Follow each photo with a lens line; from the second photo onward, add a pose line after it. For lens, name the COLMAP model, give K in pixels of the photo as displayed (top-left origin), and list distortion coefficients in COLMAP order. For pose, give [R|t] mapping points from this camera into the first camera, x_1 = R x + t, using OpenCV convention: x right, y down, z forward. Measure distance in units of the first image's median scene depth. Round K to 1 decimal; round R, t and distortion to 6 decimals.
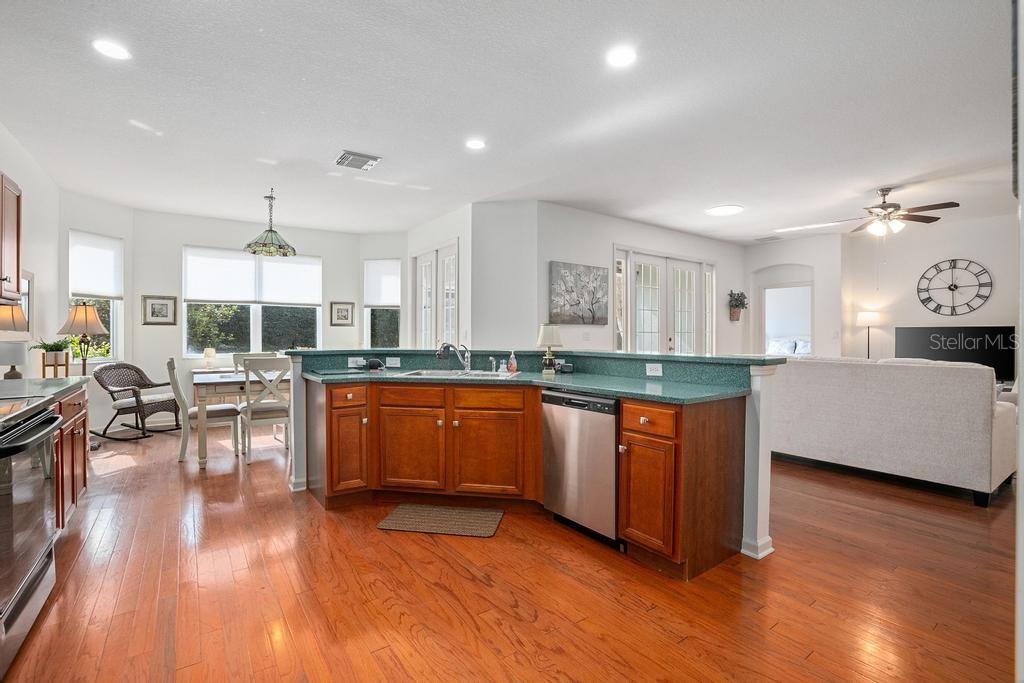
lens RADIAL K [[472.9, 0, 510.3], [0, 472.9, 337.7], [0, 0, 1]] dist [-0.061273, 0.020472]
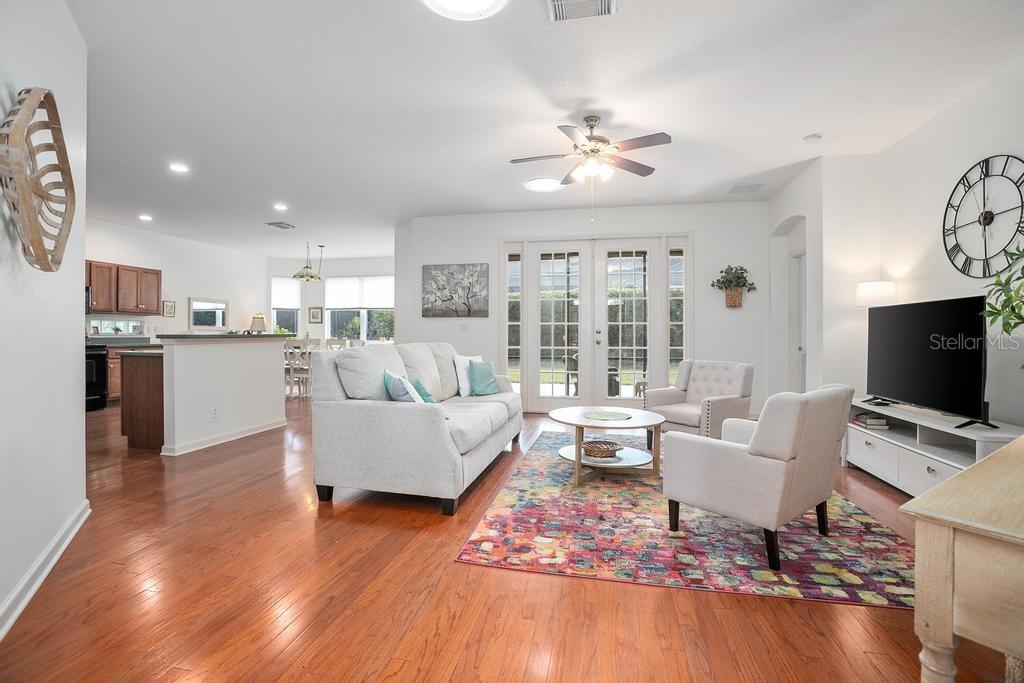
lens RADIAL K [[472.9, 0, 503.5], [0, 472.9, 336.2], [0, 0, 1]] dist [-0.061273, 0.020472]
pose [[0.665272, 0.004327, -0.746588, 1.261266], [-0.008207, 0.999965, -0.001518, 0.021223], [0.746556, 0.007138, 0.665285, 0.397185]]
